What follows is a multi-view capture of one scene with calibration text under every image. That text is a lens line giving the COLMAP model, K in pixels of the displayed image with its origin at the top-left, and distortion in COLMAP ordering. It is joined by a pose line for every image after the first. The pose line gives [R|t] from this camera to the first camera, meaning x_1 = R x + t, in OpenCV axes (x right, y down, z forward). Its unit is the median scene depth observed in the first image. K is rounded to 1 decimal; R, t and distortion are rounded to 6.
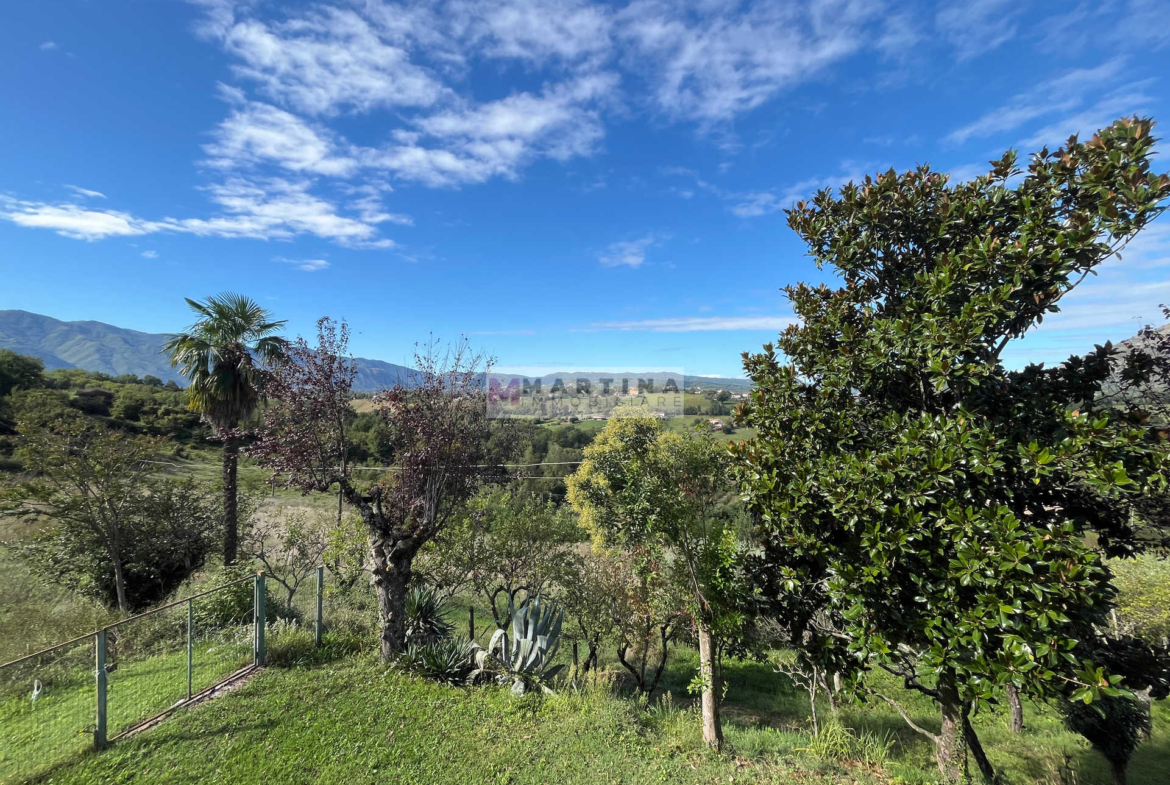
lens RADIAL K [[471.8, 0, 582.5], [0, 471.8, 390.4], [0, 0, 1]] dist [-0.006353, 0.000115]
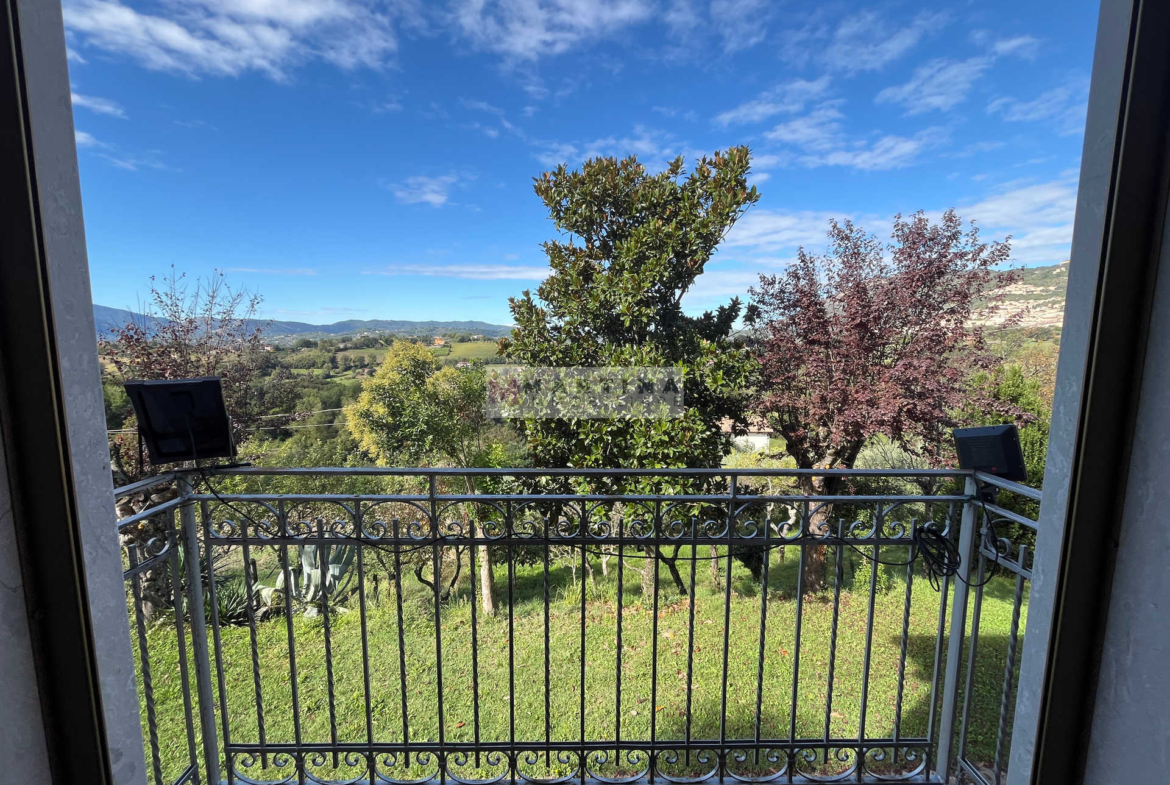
lens RADIAL K [[471.8, 0, 587.8], [0, 471.8, 391.1], [0, 0, 1]] dist [-0.006353, 0.000115]
pose [[0.917787, -0.046496, 0.394342, 0.049355], [0.003683, 0.994075, 0.108638, 0.027937], [-0.397056, -0.098255, 0.912520, -0.197738]]
